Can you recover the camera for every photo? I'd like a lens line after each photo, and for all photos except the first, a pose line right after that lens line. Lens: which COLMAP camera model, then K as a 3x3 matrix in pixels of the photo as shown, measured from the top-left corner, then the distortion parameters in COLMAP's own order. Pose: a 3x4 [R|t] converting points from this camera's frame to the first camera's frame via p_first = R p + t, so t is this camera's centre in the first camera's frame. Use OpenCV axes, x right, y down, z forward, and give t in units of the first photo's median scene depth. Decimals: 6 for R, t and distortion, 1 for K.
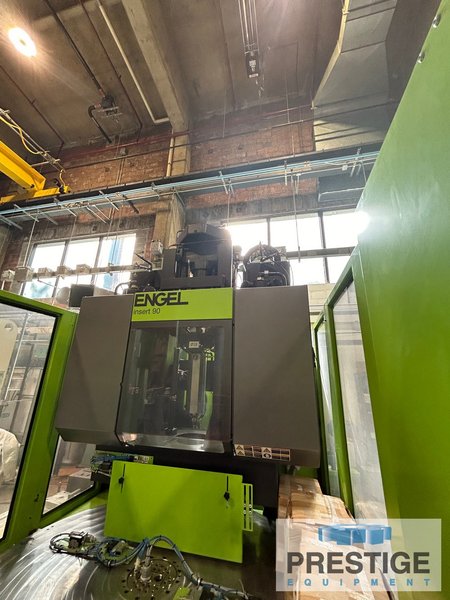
lens RADIAL K [[242.6, 0, 223.9], [0, 242.6, 300.0], [0, 0, 1]] dist [-0.000868, 0.000774]
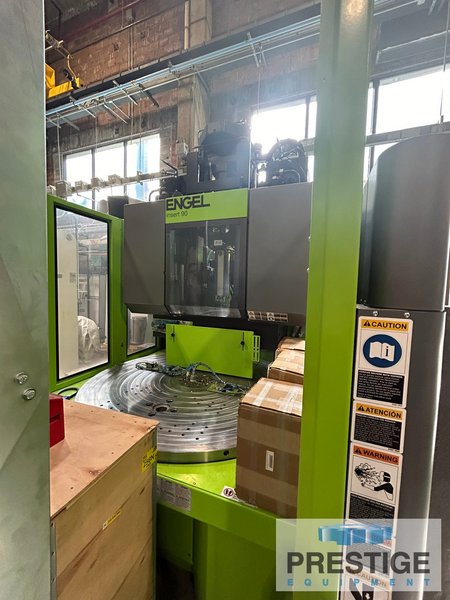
lens RADIAL K [[242.6, 0, 224.4], [0, 242.6, 300.3], [0, 0, 1]] dist [-0.000868, 0.000774]
pose [[0.989931, 0.005257, -0.141451, 0.068825], [0.045205, 0.935238, 0.351121, 0.026948], [0.134136, -0.353979, 0.925584, -0.179868]]
